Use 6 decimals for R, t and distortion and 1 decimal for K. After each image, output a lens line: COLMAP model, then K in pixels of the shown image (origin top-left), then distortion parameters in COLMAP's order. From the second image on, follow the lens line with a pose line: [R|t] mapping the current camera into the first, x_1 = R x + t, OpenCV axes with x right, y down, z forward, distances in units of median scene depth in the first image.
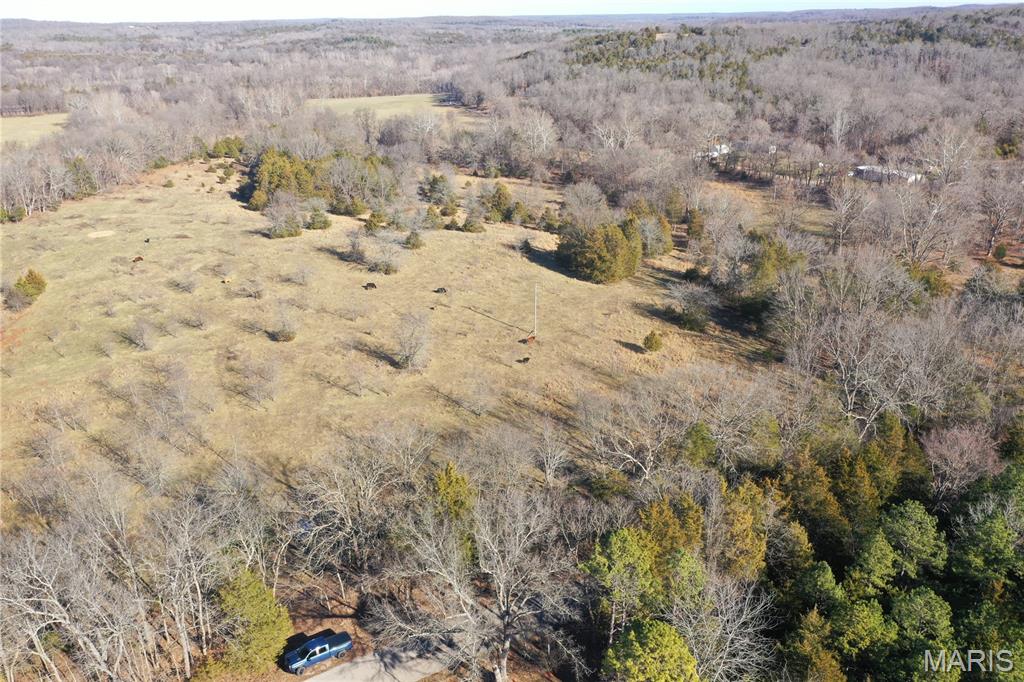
lens RADIAL K [[810.6, 0, 508.3], [0, 810.6, 341.3], [0, 0, 1]] dist [-0.004344, 0.001509]
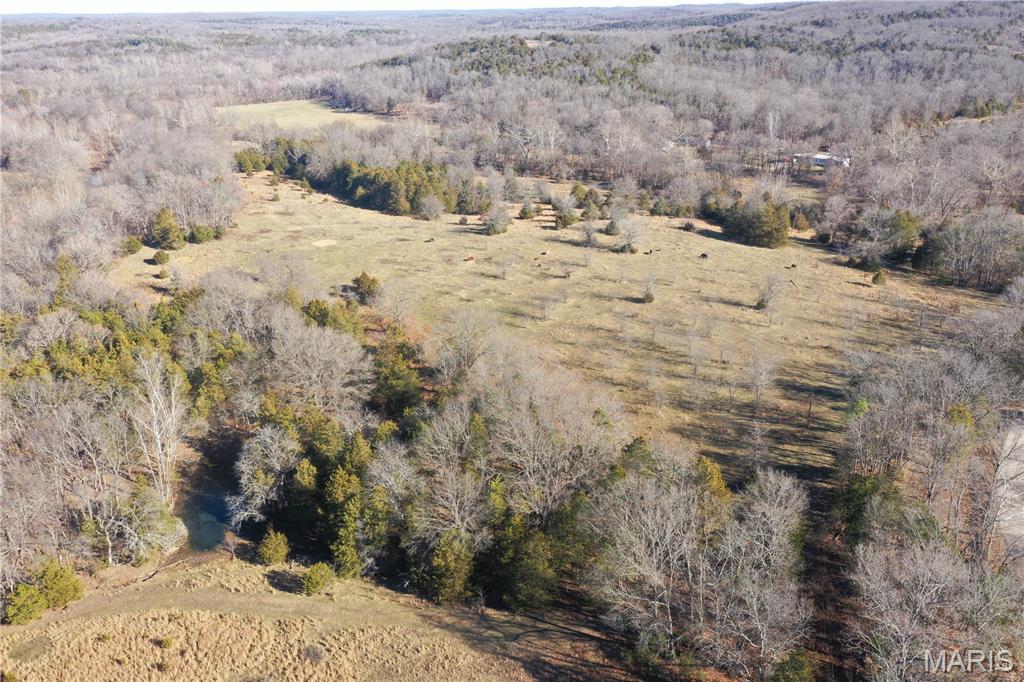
lens RADIAL K [[810.6, 0, 506.9], [0, 810.6, 340.4], [0, 0, 1]] dist [-0.004344, 0.001509]
pose [[0.955387, -0.105955, 0.275699, -0.649989], [0.104931, 0.994307, 0.018507, 0.009810], [-0.276091, 0.011247, 0.961066, -0.176026]]
